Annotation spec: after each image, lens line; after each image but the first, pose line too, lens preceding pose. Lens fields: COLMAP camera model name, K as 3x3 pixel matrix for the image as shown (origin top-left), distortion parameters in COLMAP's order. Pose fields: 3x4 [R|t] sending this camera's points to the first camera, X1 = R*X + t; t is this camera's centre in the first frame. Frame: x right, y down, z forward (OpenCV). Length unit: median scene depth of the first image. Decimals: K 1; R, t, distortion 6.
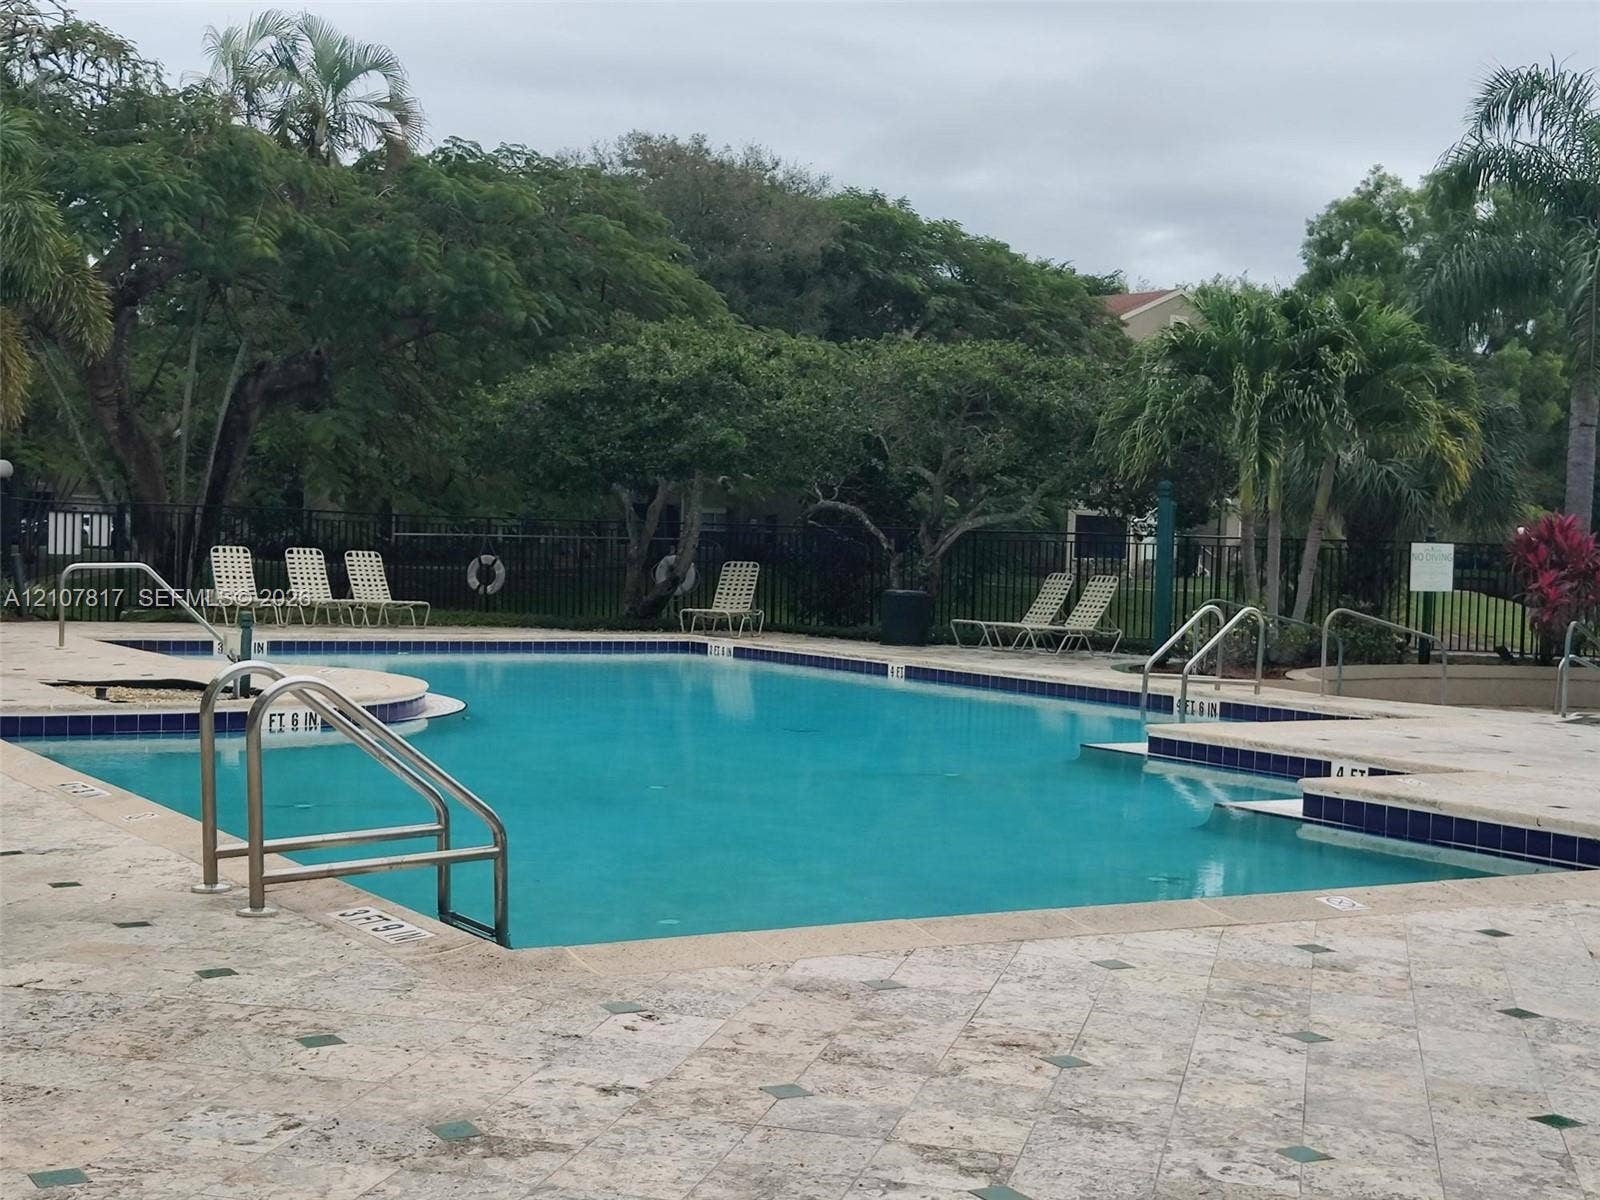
lens RADIAL K [[2146.3, 0, 800.1], [0, 2146.3, 674.1], [0, 0, 1]] dist [0.141885, -0.044440]
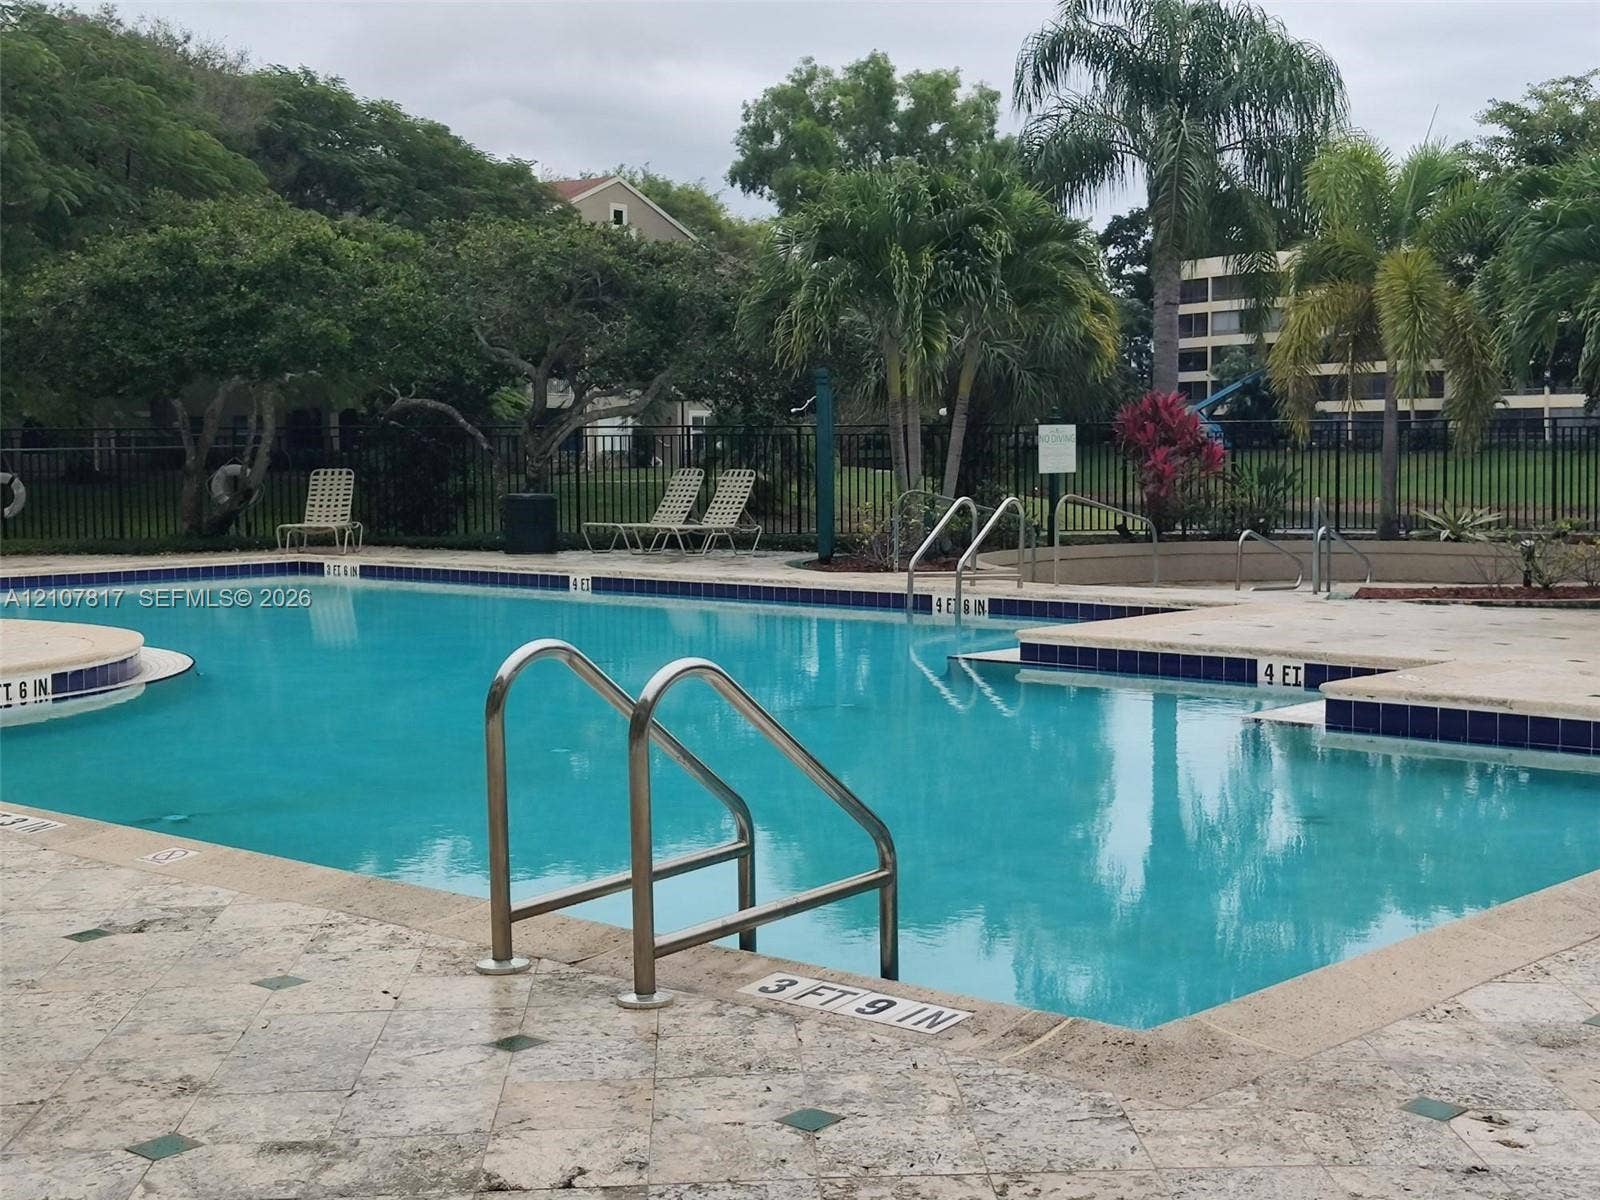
lens RADIAL K [[2135.3, 0, 800.0], [0, 2135.3, 600.0], [0, 0, 1]] dist [0.190622, -0.679299]
pose [[0.954718, -0.057850, 0.291835, -0.111141], [0.053205, 0.998299, 0.023837, -0.009287], [-0.292718, -0.007230, 0.956172, 0.089319]]
